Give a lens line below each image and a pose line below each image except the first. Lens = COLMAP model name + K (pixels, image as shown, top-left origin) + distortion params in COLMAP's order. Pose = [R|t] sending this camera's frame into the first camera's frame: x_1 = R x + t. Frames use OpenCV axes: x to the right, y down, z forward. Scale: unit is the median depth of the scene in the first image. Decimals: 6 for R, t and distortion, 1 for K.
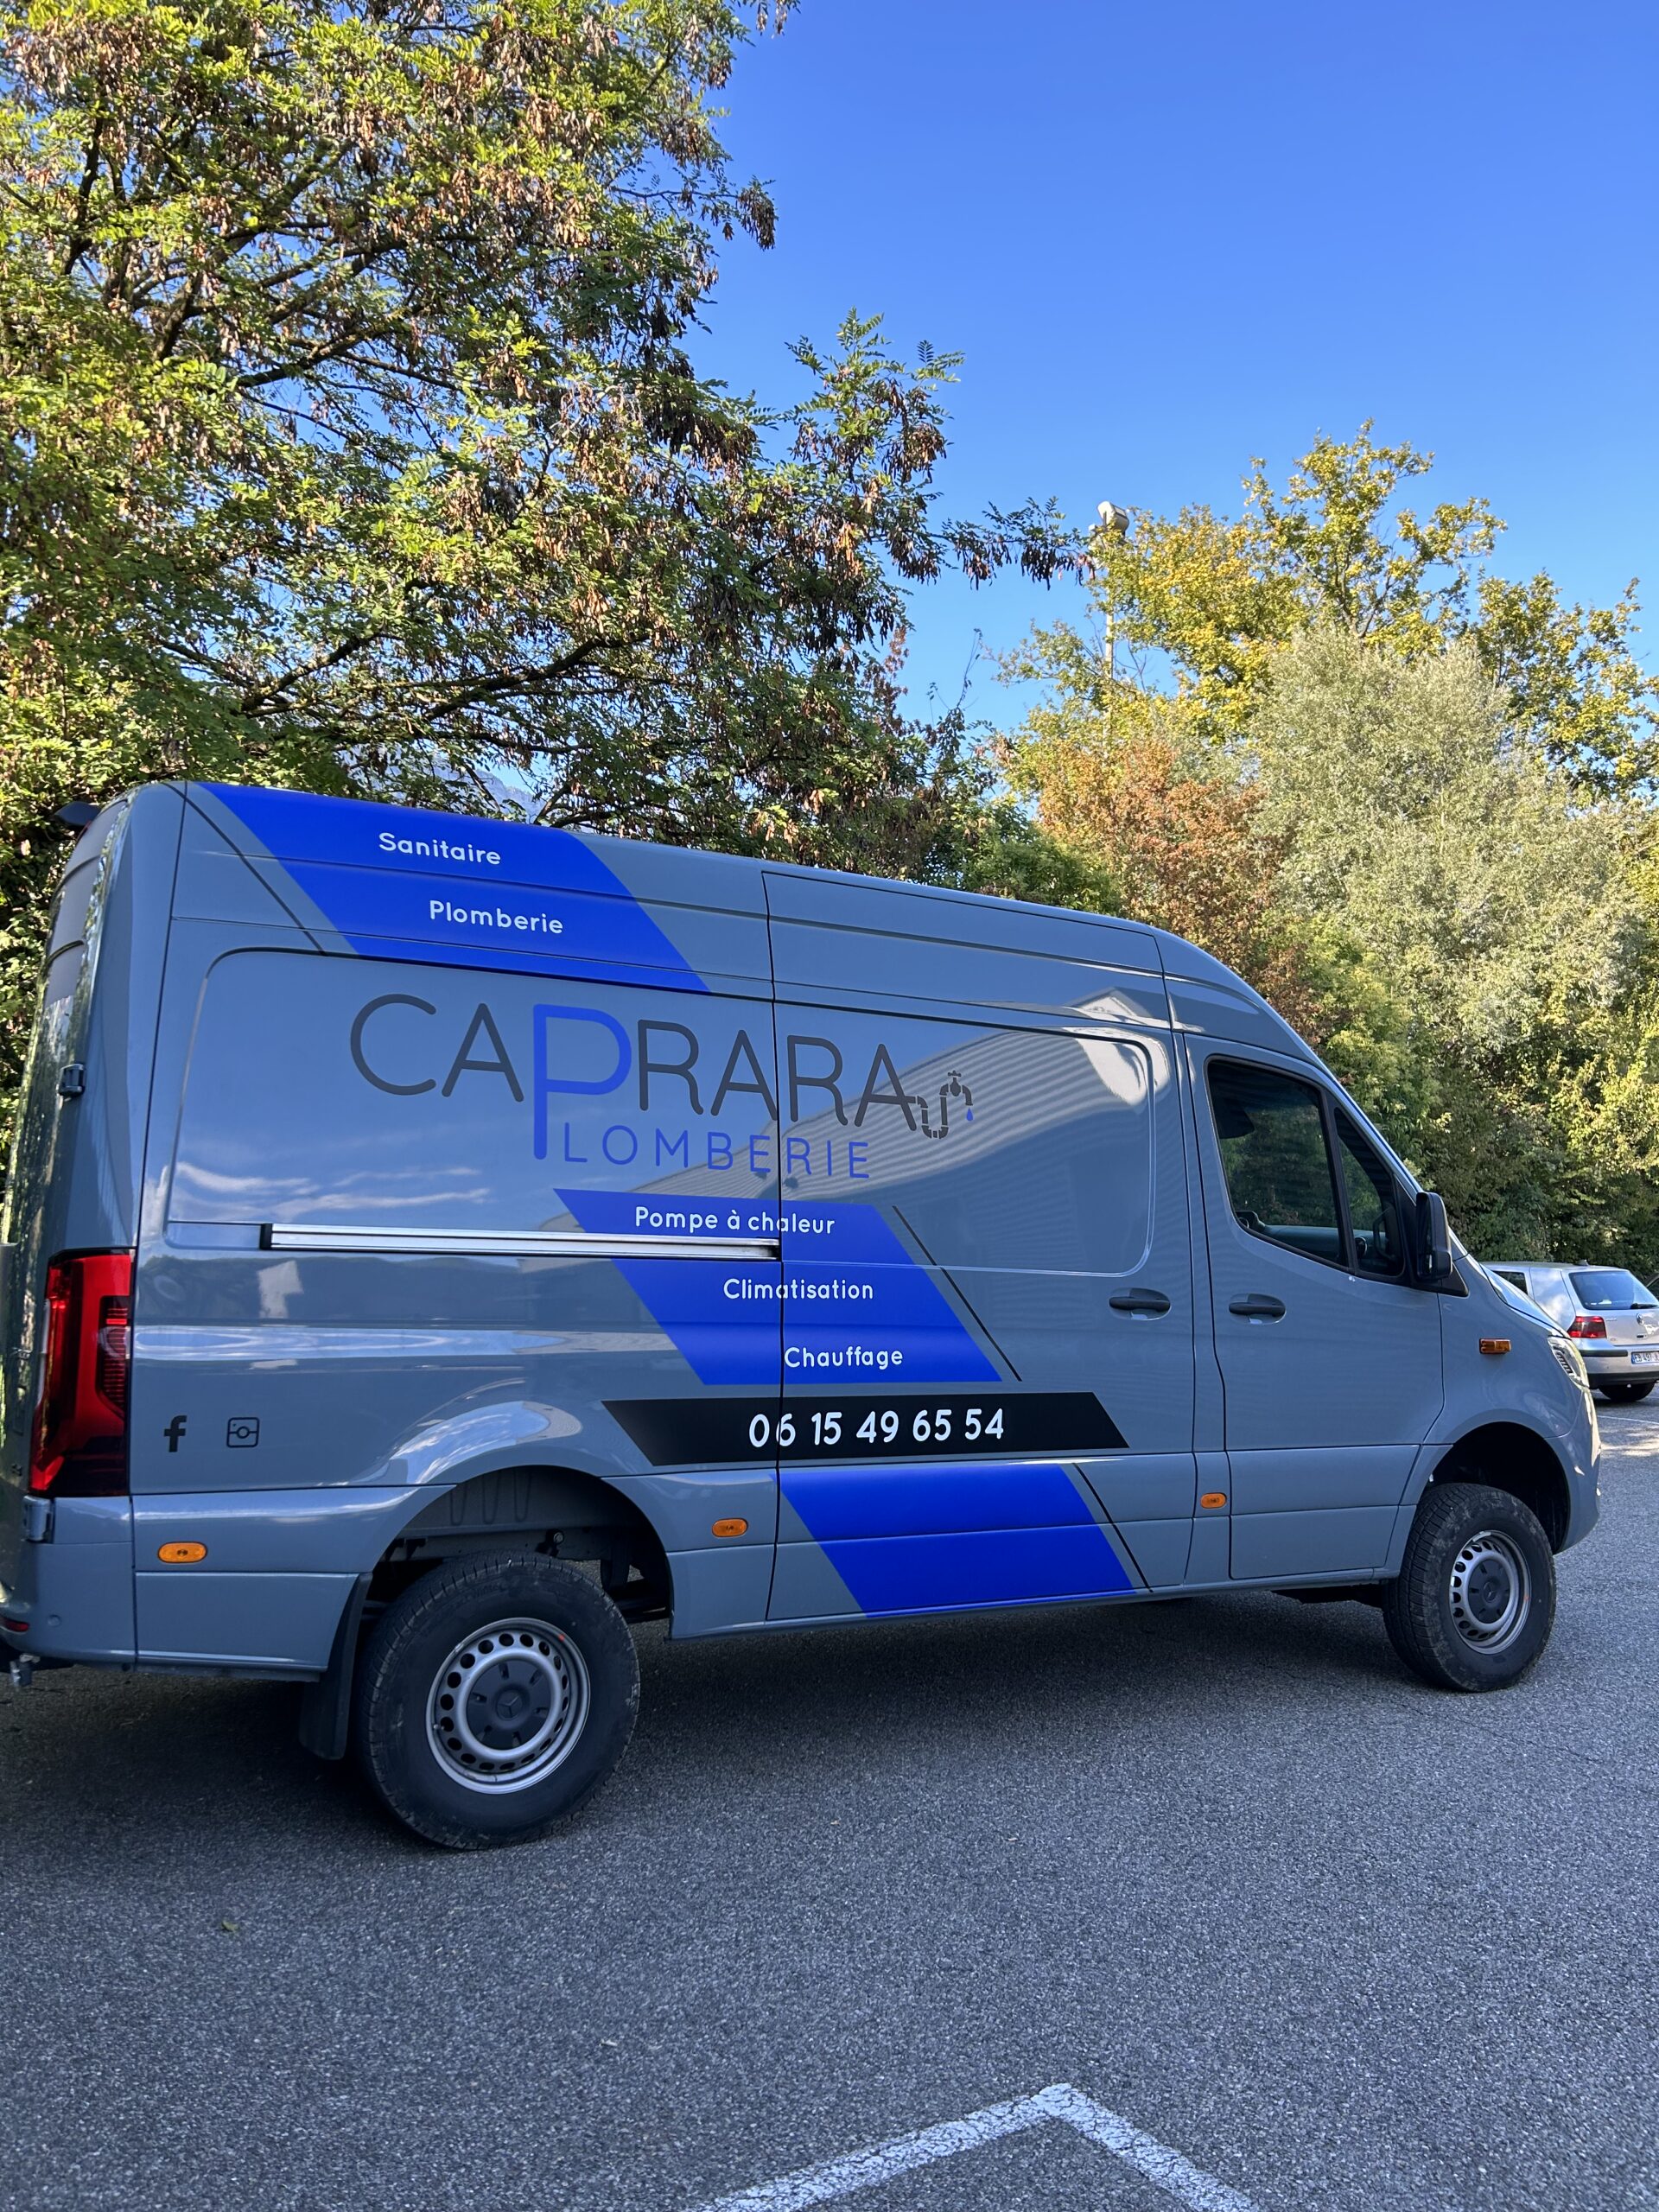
lens RADIAL K [[1665.5, 0, 821.1], [0, 1665.5, 1109.9], [0, 0, 1]] dist [0.042570, -0.057108]
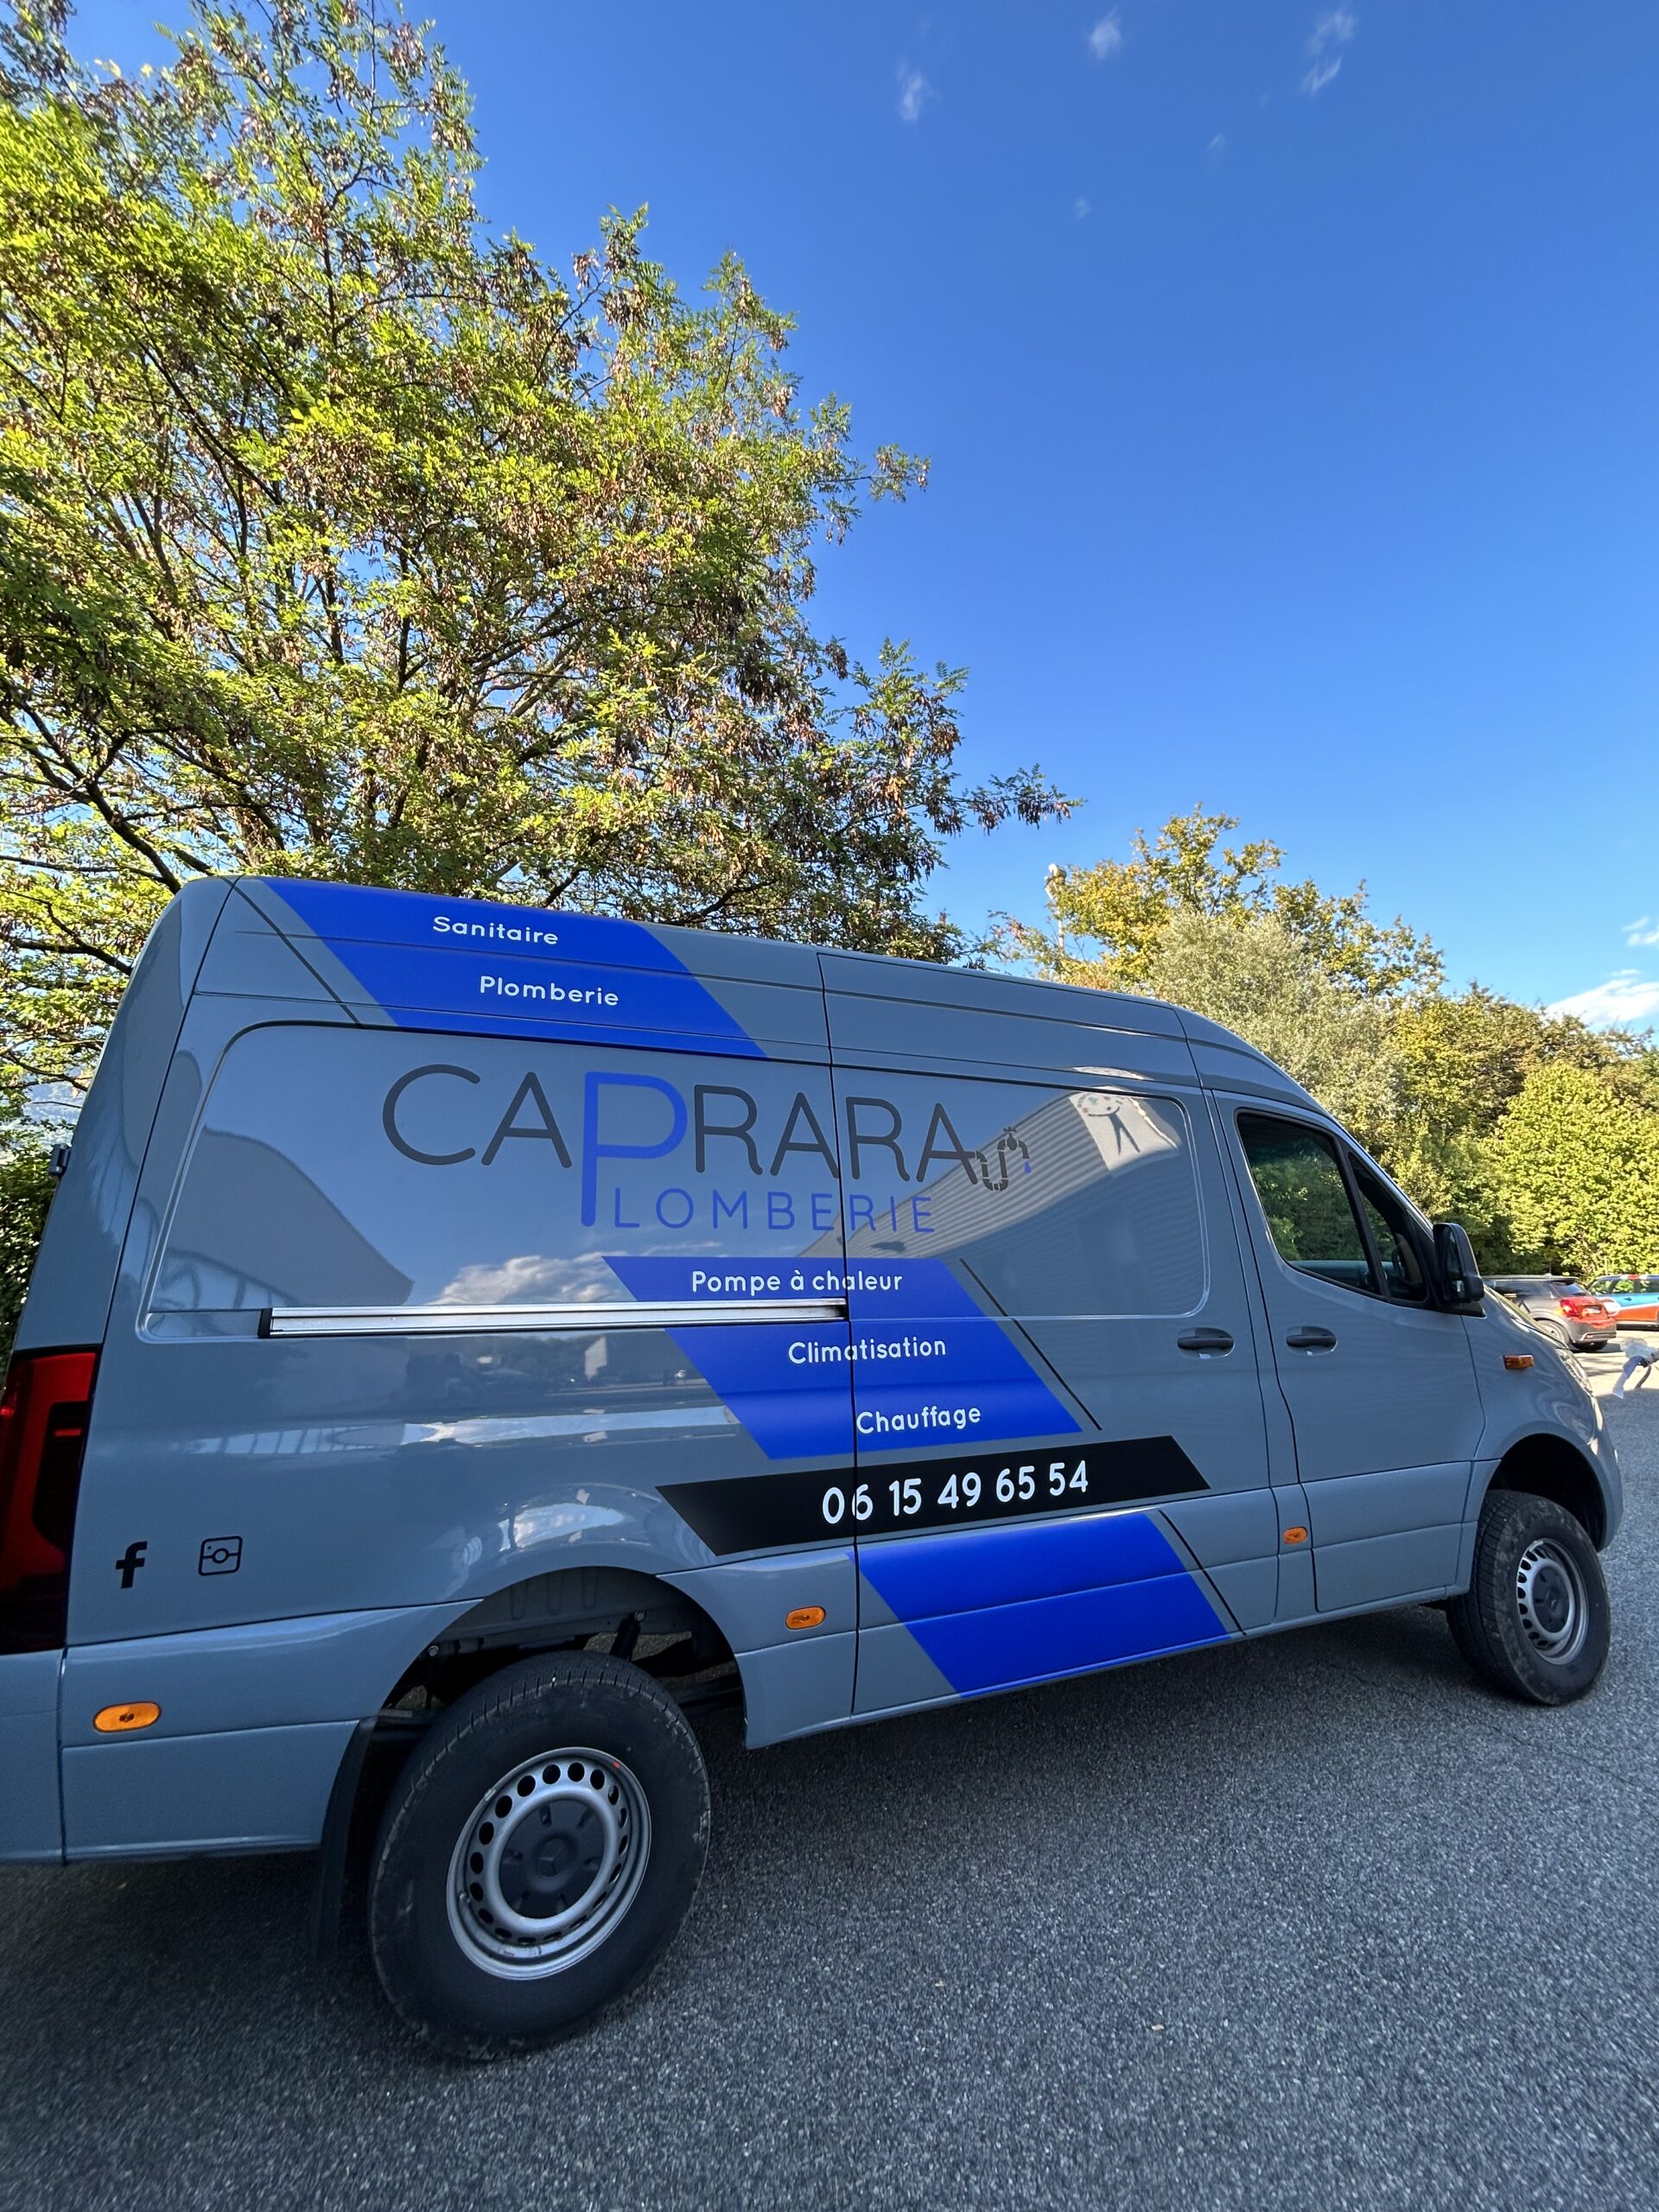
lens RADIAL K [[891.7, 0, 834.2], [0, 891.7, 1106.2], [0, 0, 1]] dist [-0.011613, 0.003480]
pose [[0.994201, -0.063191, -0.087013, 0.020589], [0.052145, 0.990932, -0.123832, 0.029311], [0.094049, 0.118576, 0.988481, 0.453657]]
